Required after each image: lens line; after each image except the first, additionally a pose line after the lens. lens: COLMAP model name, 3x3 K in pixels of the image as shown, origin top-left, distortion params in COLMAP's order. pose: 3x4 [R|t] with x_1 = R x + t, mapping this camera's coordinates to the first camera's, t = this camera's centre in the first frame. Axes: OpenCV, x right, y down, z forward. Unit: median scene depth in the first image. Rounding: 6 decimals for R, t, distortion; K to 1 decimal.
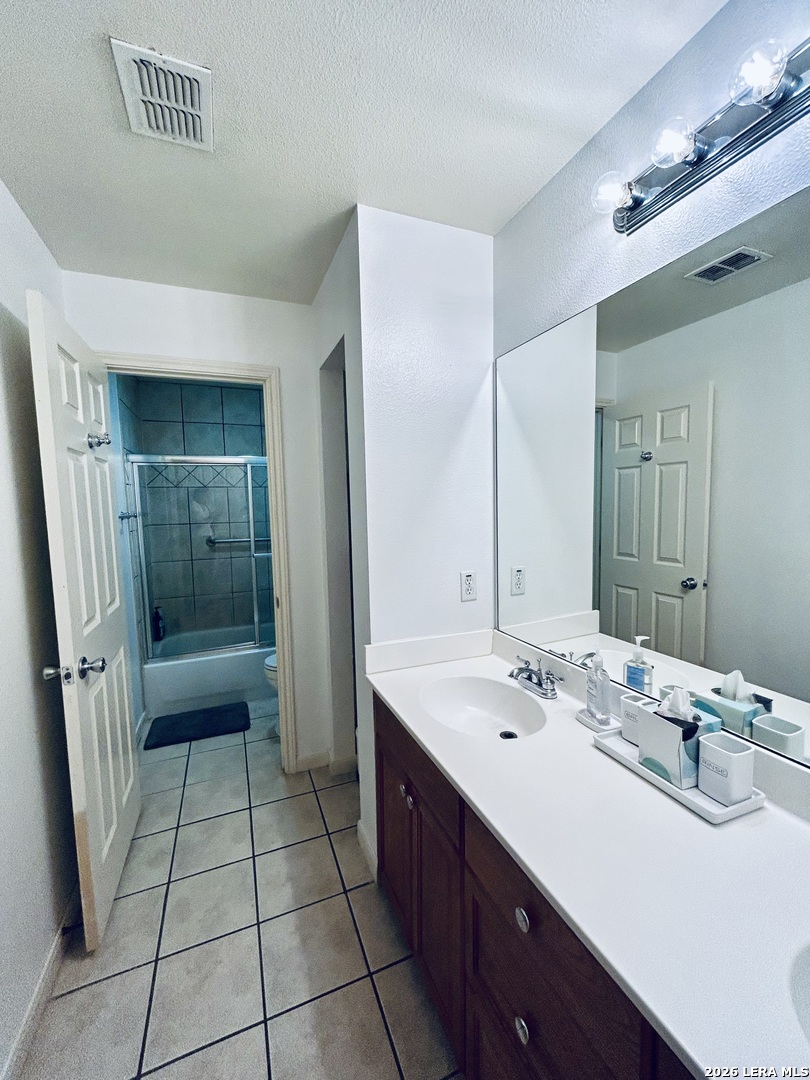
lens RADIAL K [[436.9, 0, 419.1], [0, 436.9, 537.1], [0, 0, 1]] dist [-0.000126, 0.001684]
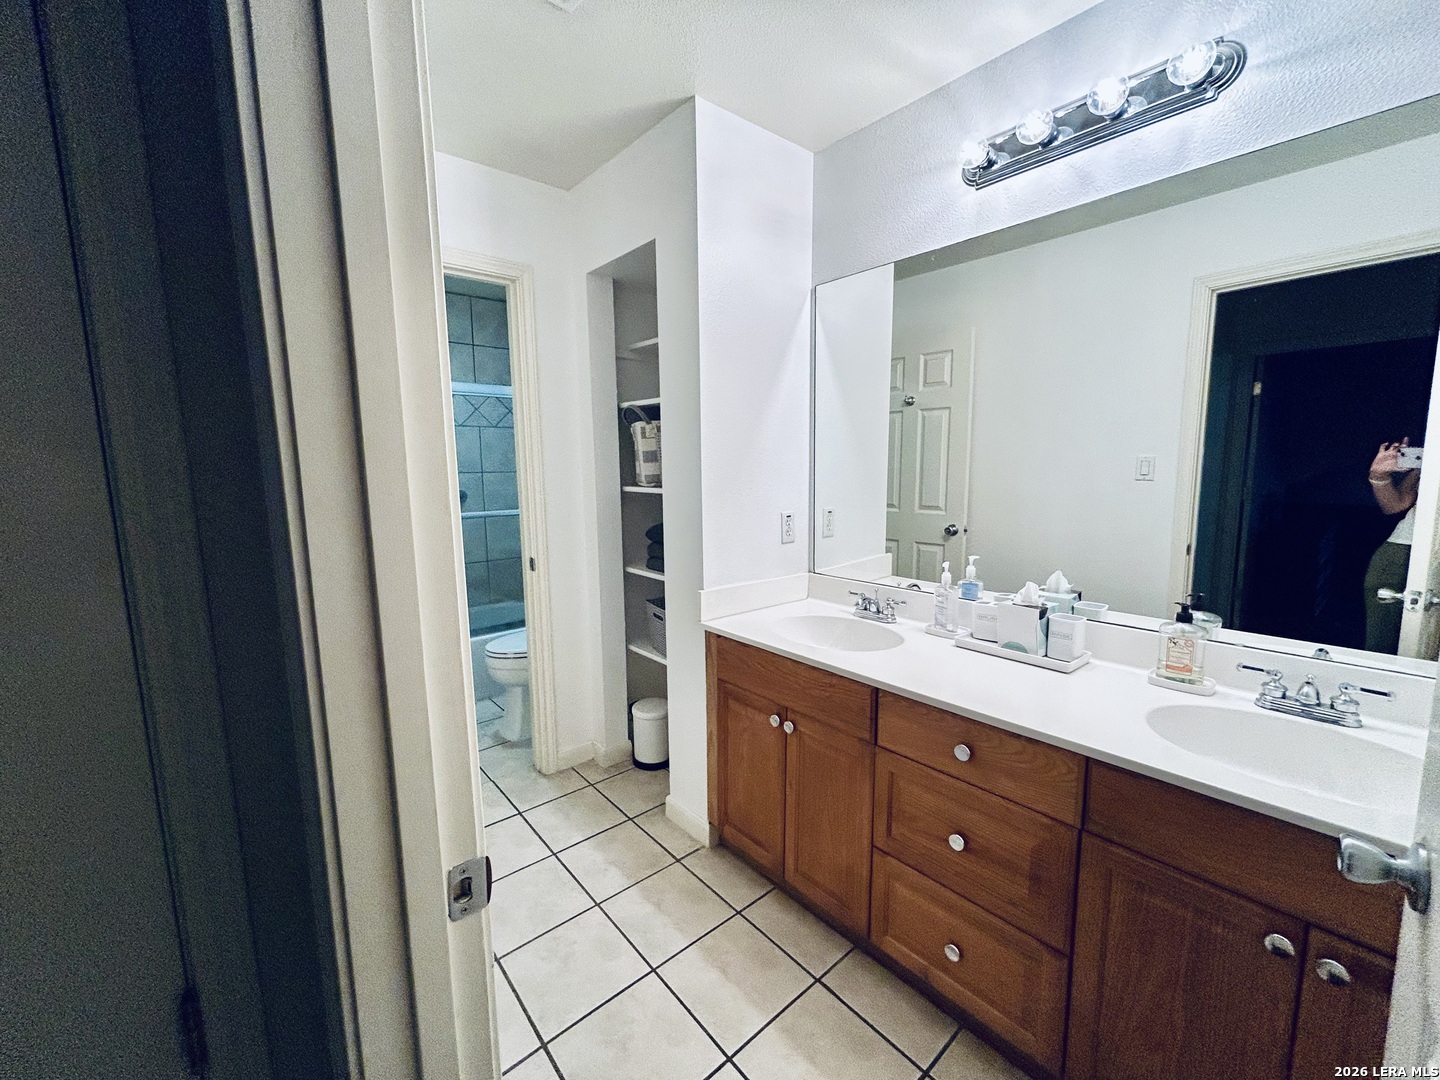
lens RADIAL K [[582.5, 0, 731.3], [0, 582.5, 535.3], [0, 0, 1]] dist [-0.000126, 0.001684]
pose [[0.949669, -0.029858, 0.311827, -0.350022], [0.017076, 0.998901, 0.043641, 0.064347], [-0.312788, -0.036120, 0.949136, -0.140629]]
